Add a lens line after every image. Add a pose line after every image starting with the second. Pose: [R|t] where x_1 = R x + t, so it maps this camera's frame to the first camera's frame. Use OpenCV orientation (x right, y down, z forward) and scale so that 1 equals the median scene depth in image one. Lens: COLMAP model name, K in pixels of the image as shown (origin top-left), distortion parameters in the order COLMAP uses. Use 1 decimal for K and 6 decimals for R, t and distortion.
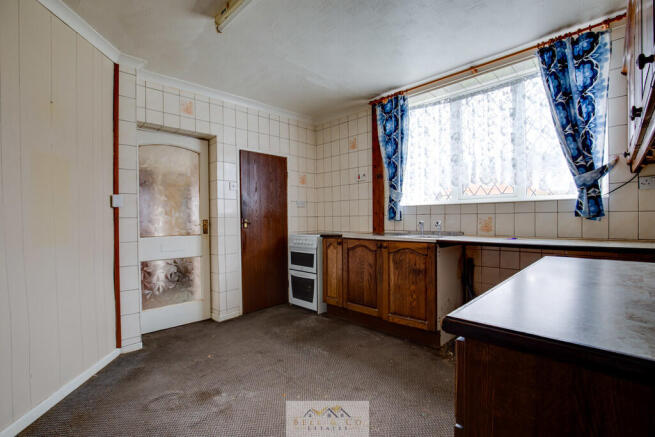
lens RADIAL K [[299.7, 0, 327.5], [0, 299.7, 218.5], [0, 0, 1]] dist [-0.001379, -0.000338]
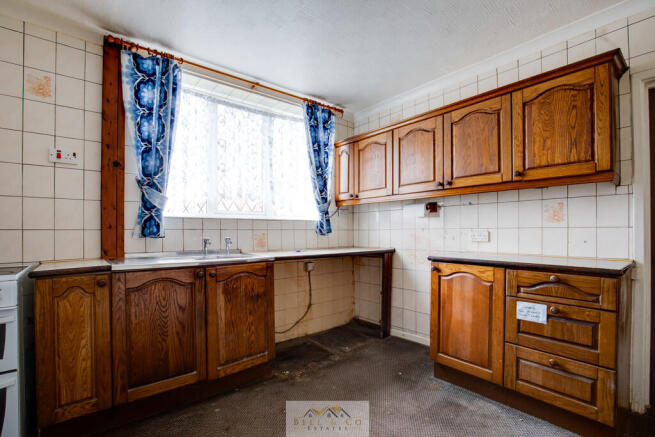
lens RADIAL K [[307.2, 0, 327.8], [0, 307.2, 228.0], [0, 0, 1]] dist [-0.019938, 0.000191]
pose [[0.111120, 0.023200, 0.993536, -0.472562], [0.004338, 0.999707, -0.023829, 0.003744], [-0.993798, 0.006957, 0.110987, 0.623938]]
